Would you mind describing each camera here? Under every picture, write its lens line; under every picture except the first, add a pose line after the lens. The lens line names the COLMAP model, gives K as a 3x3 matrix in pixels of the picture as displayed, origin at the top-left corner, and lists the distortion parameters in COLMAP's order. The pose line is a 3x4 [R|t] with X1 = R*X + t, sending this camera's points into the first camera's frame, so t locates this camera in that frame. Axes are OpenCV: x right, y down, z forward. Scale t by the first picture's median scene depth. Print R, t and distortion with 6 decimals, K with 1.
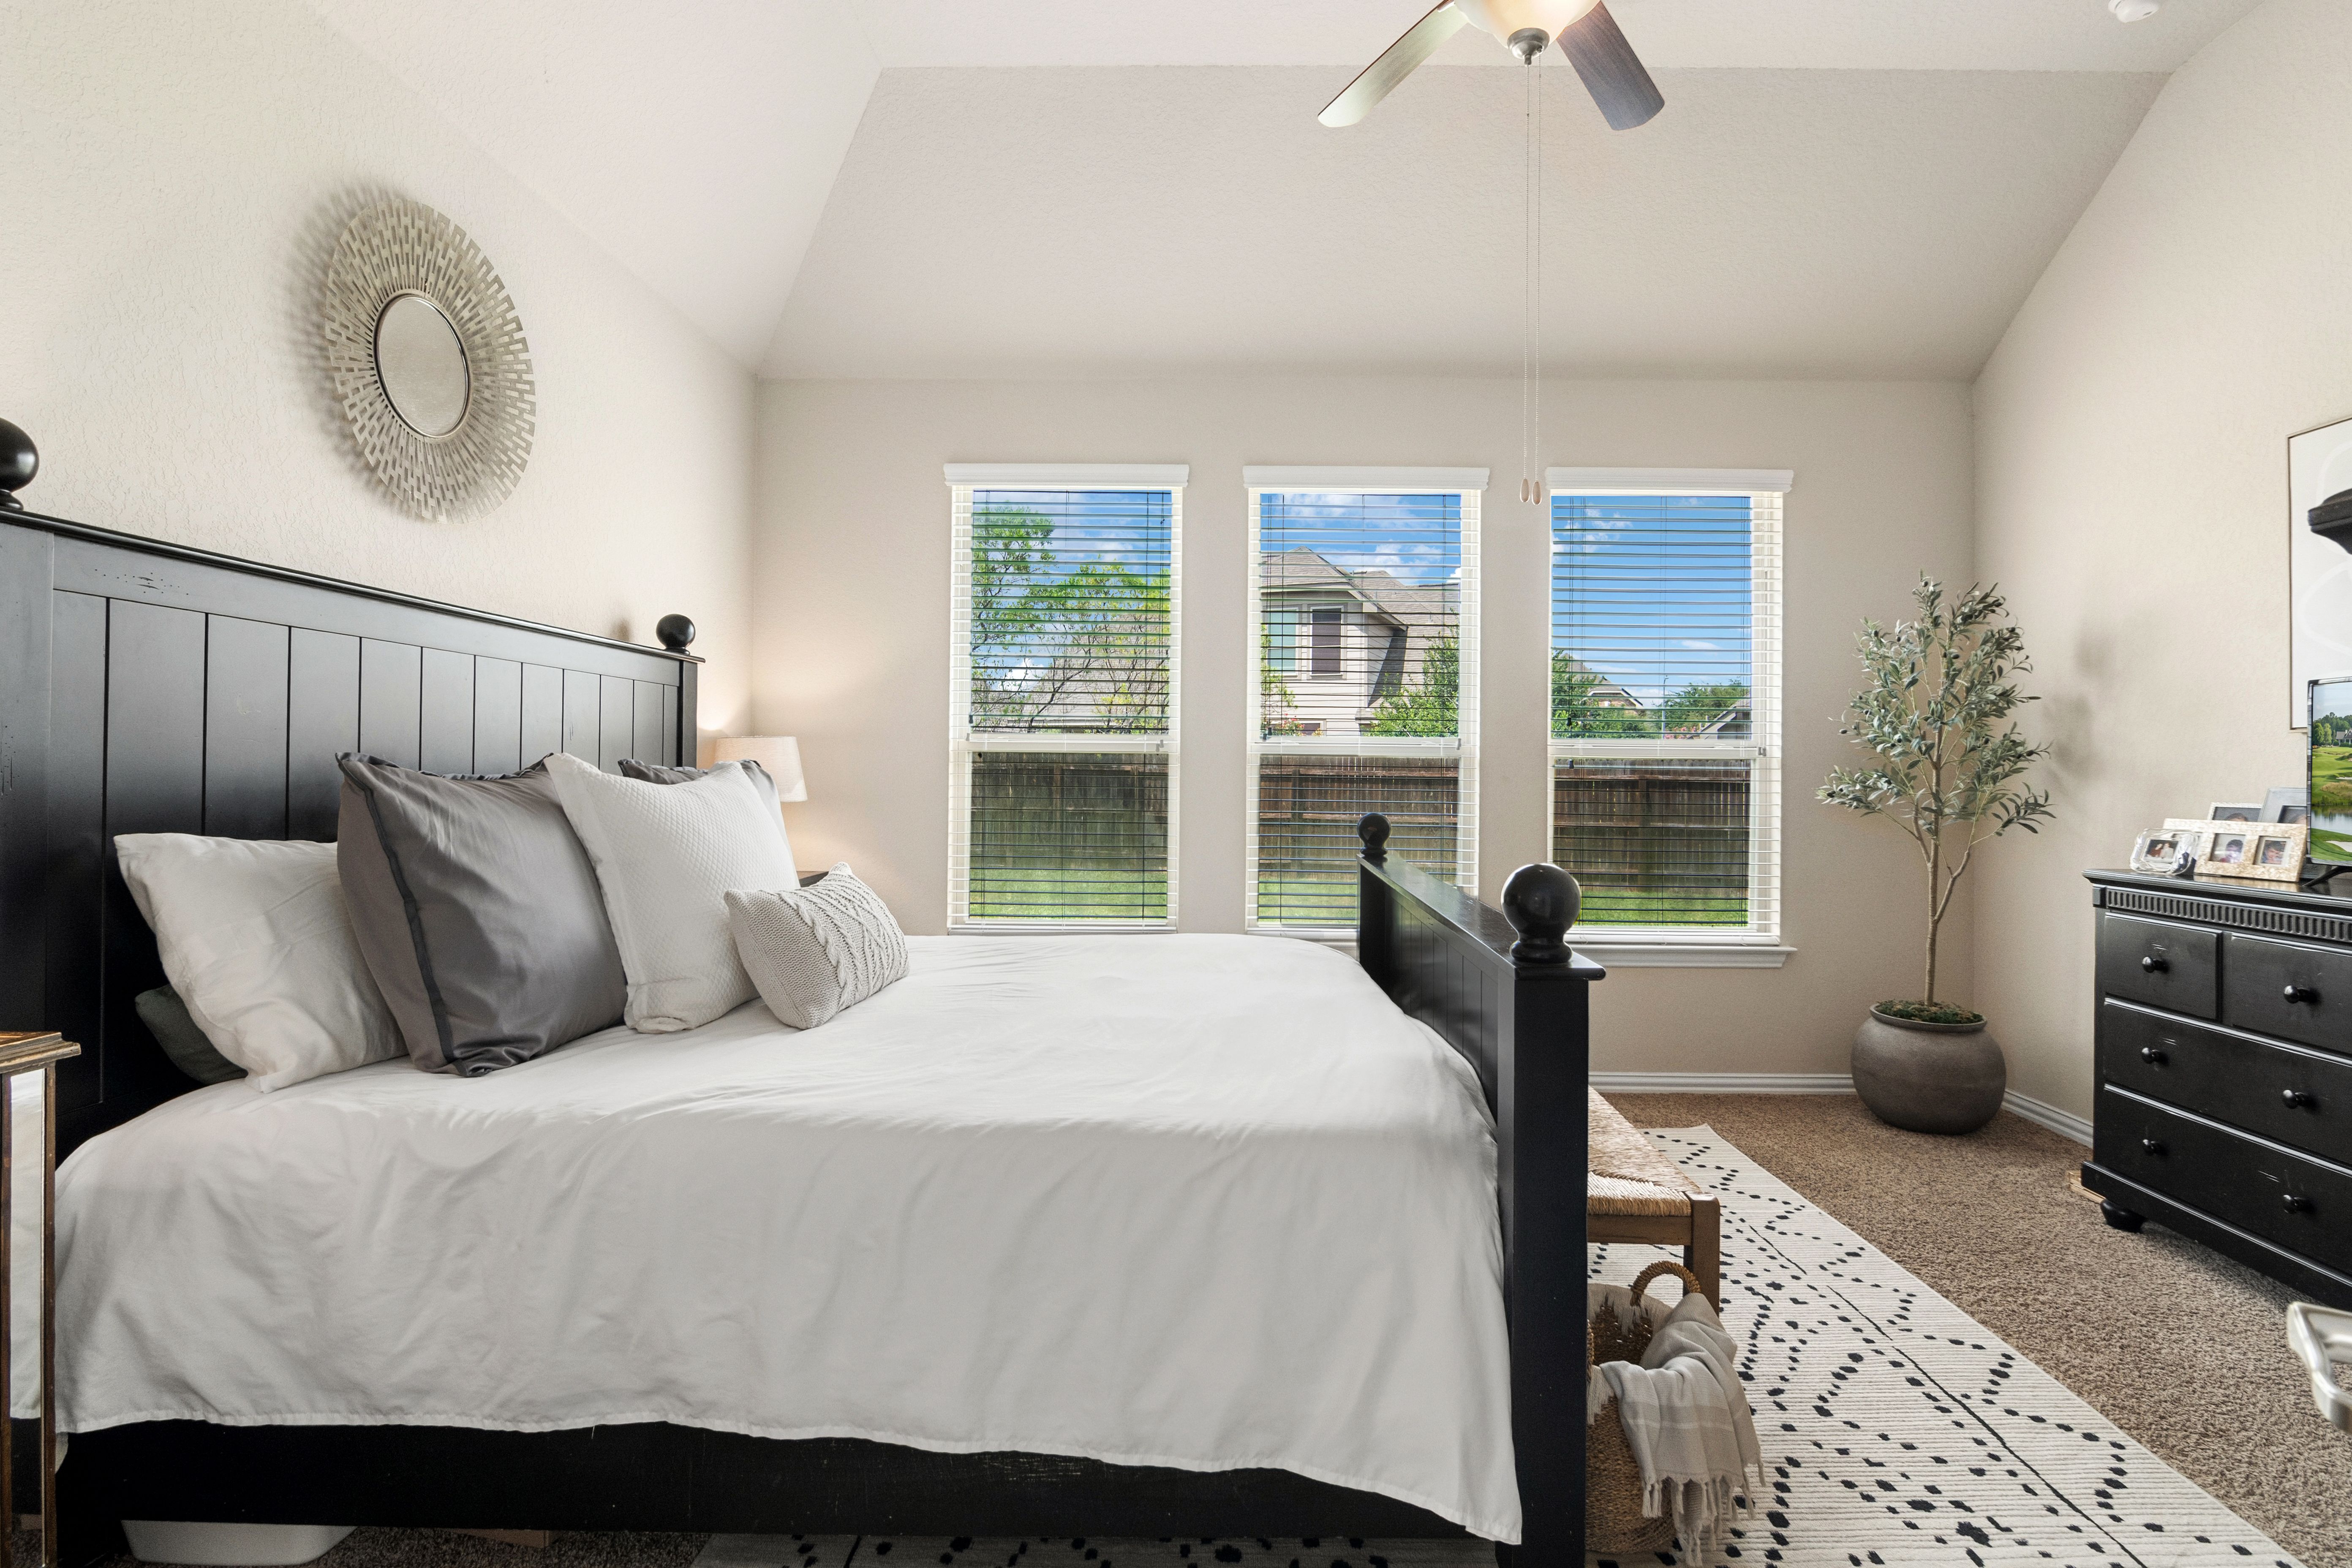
lens RADIAL K [[1138.0, 0, 1177.9], [0, 1138.0, 775.5], [0, 0, 1]] dist [-0.004420, -0.005000]
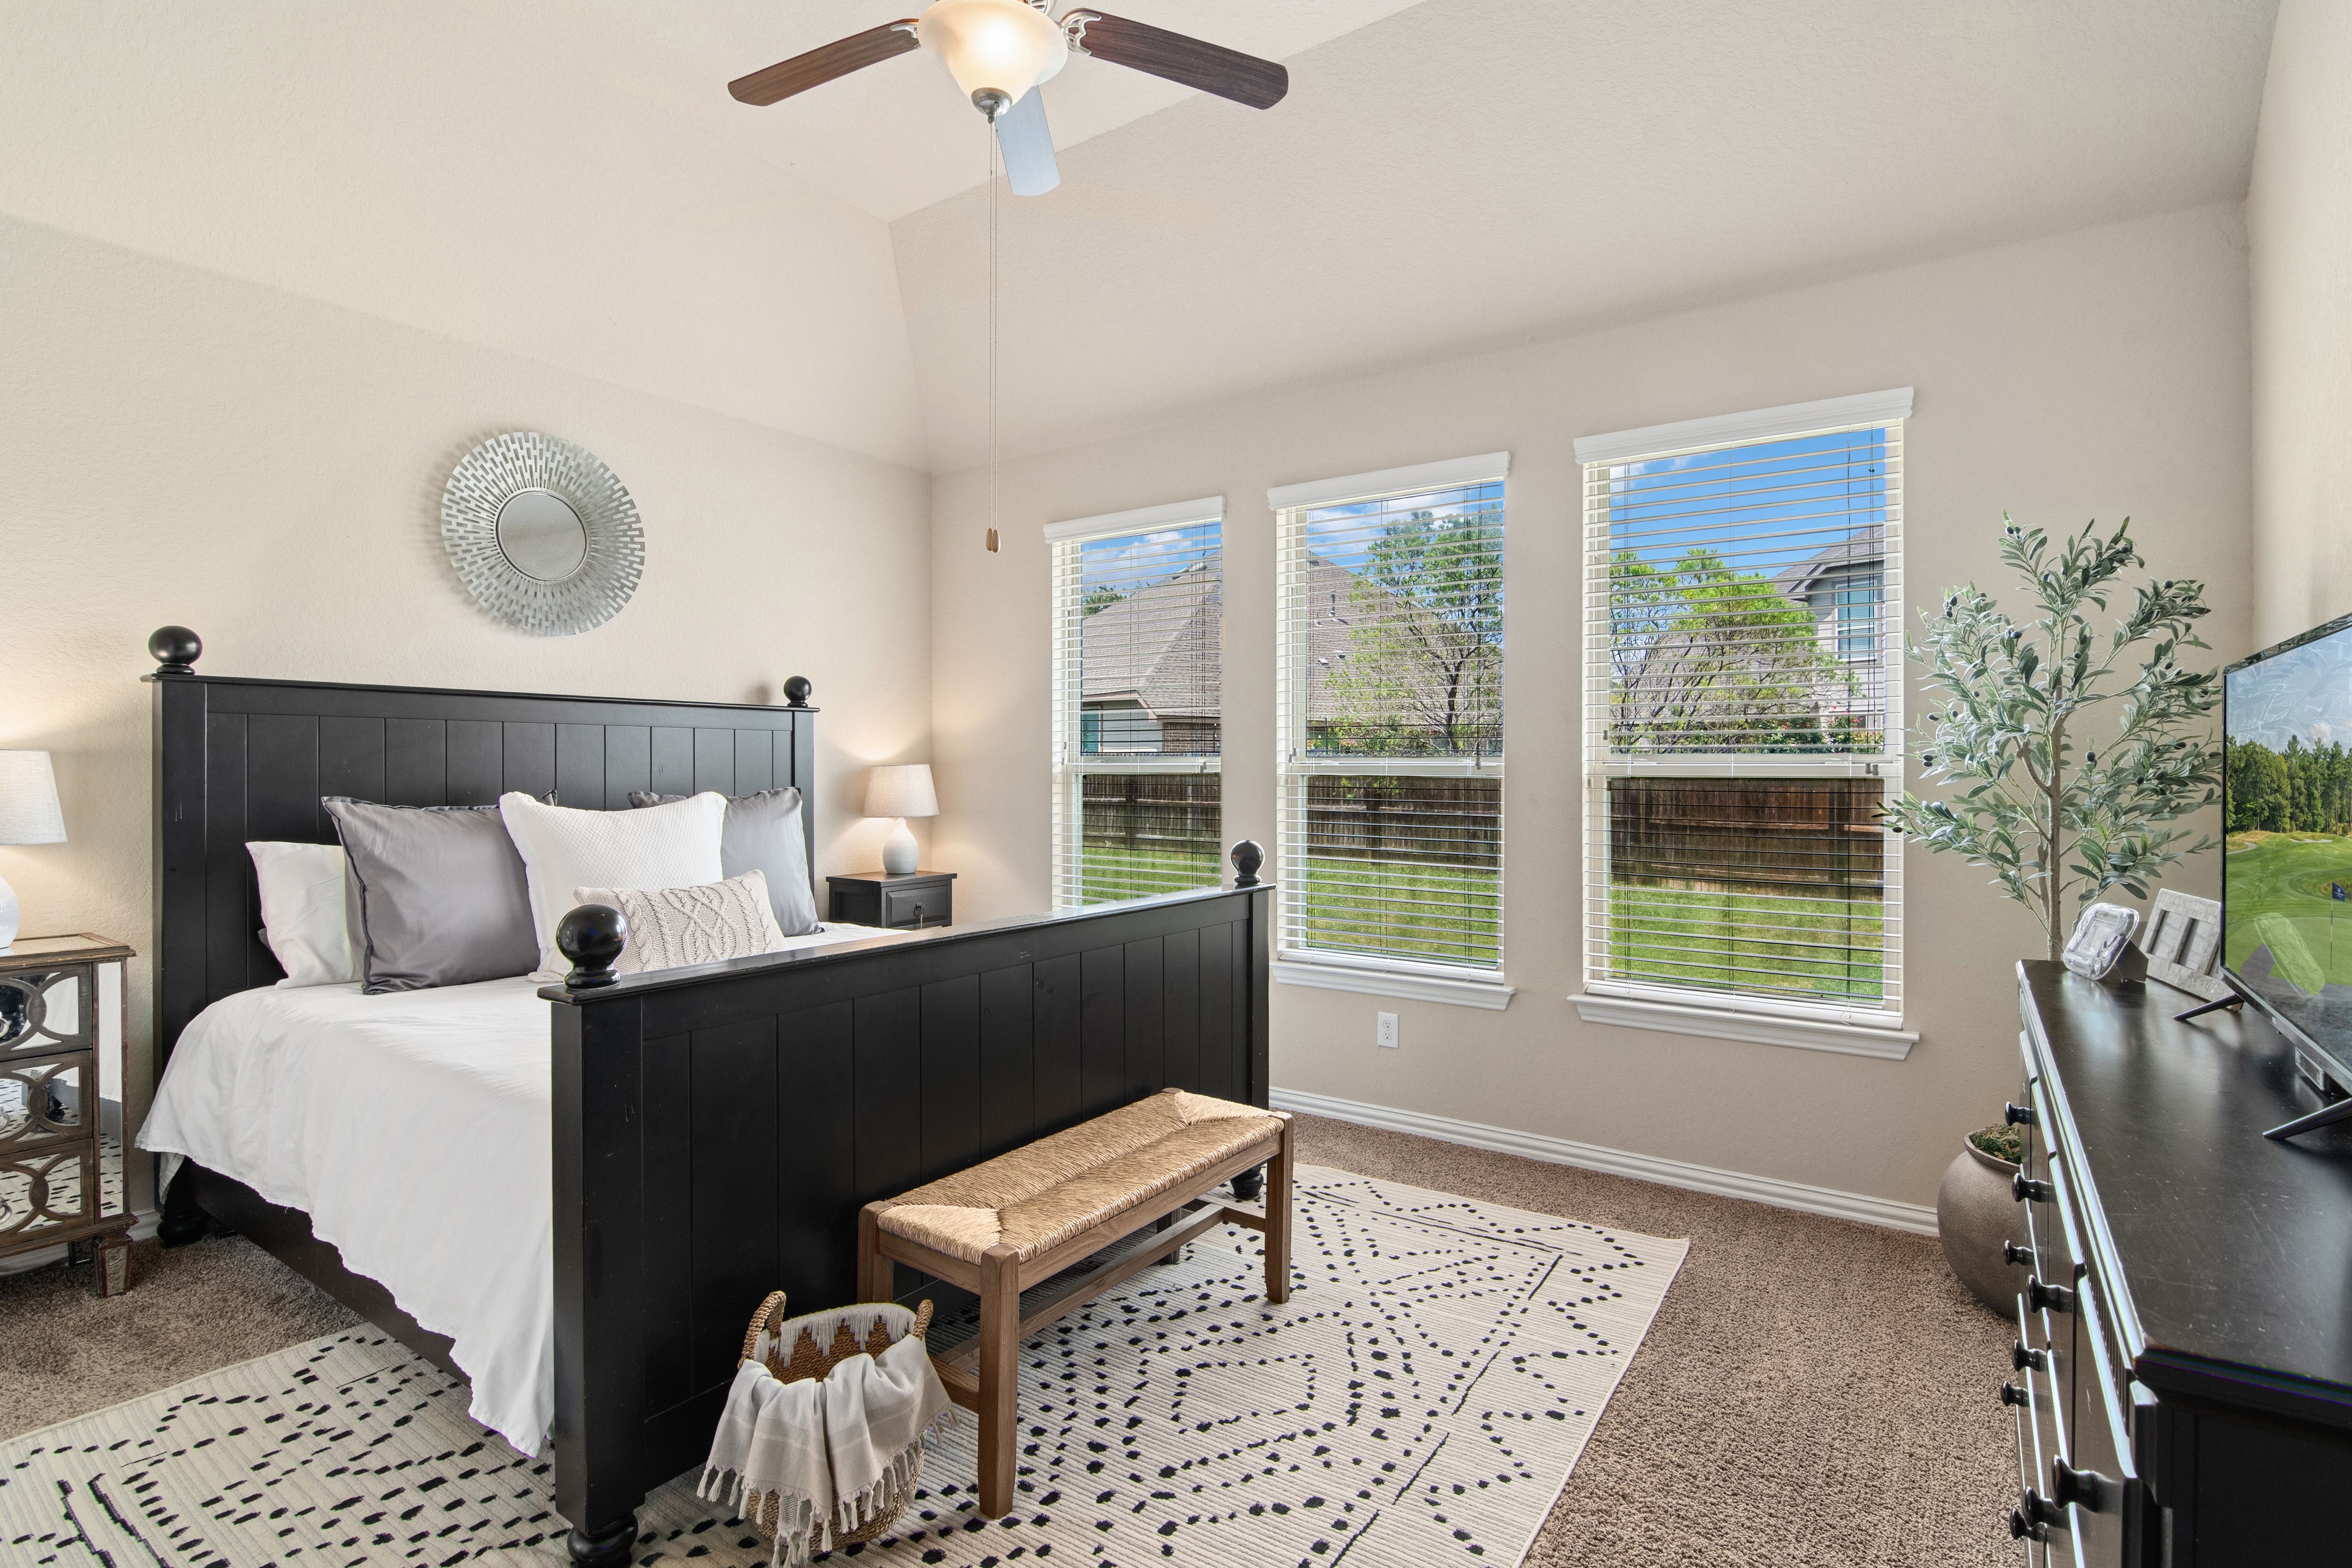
lens RADIAL K [[1104.8, 0, 1176.0], [0, 1104.8, 784.0], [0, 0, 1]] dist [-0.008283, -0.000780]
pose [[0.833687, 0.000531, -0.552237, 0.951228], [0.004605, 0.999958, 0.007912, -0.035768], [0.552218, -0.009139, 0.833650, 0.248427]]
